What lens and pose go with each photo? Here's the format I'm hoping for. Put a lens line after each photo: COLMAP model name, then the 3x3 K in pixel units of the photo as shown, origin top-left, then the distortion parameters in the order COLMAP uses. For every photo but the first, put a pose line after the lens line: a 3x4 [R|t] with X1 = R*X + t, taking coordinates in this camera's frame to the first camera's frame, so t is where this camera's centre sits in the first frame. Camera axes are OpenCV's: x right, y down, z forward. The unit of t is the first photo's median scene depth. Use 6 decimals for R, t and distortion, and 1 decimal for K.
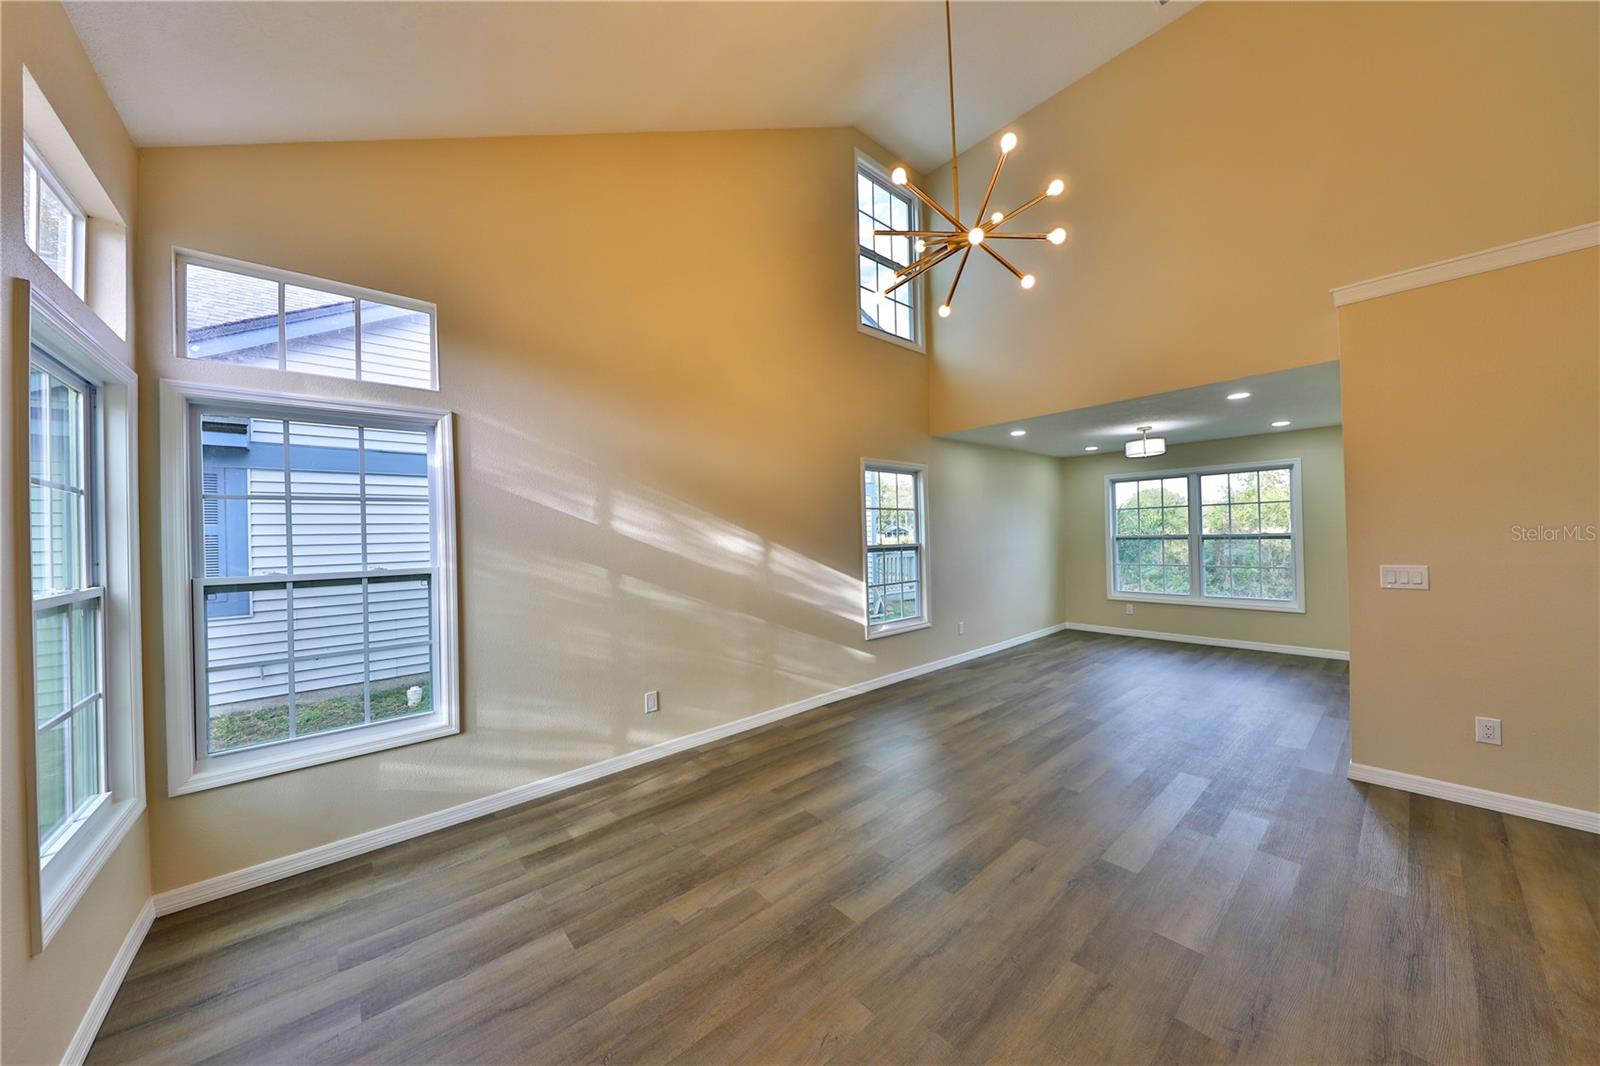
lens RADIAL K [[535.8, 0, 794.6], [0, 535.8, 533.6], [0, 0, 1]] dist [0.000758, -0.000556]
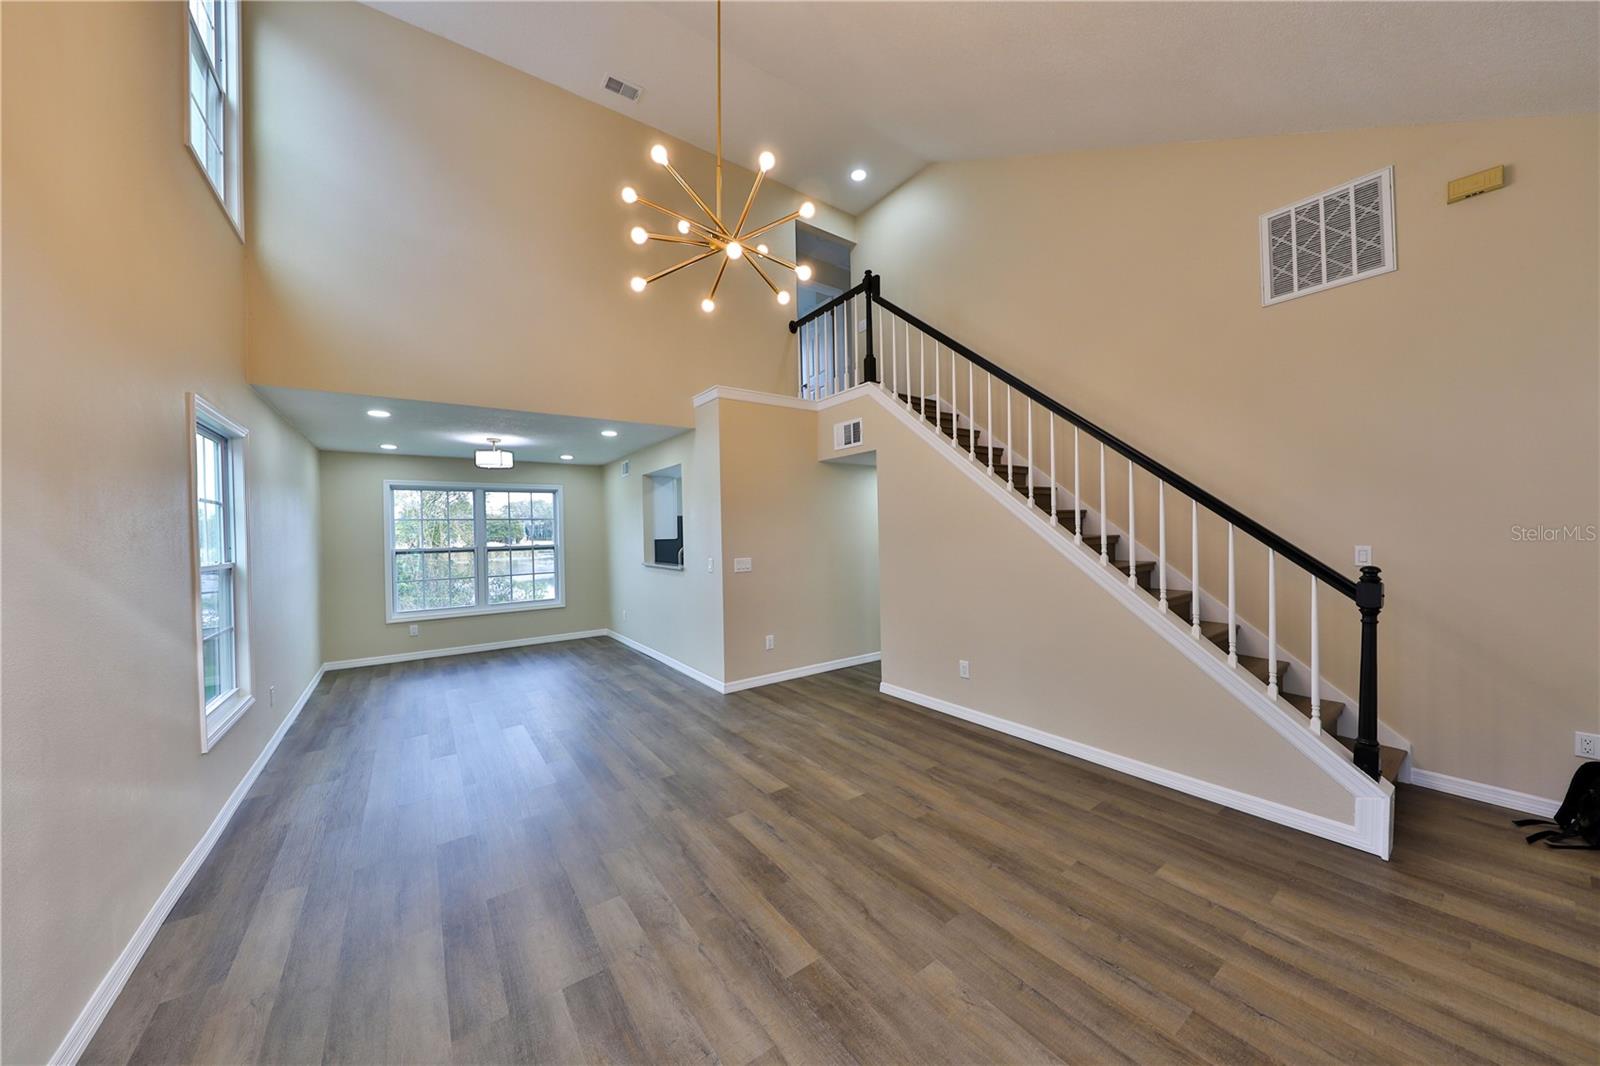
lens RADIAL K [[535.8, 0, 801.8], [0, 535.8, 534.4], [0, 0, 1]] dist [0.000758, -0.000556]
pose [[0.085865, 0.017057, 0.996161, -0.507258], [0.016424, 0.999693, -0.018533, 0.014451], [-0.996171, 0.017953, 0.085559, 0.590185]]
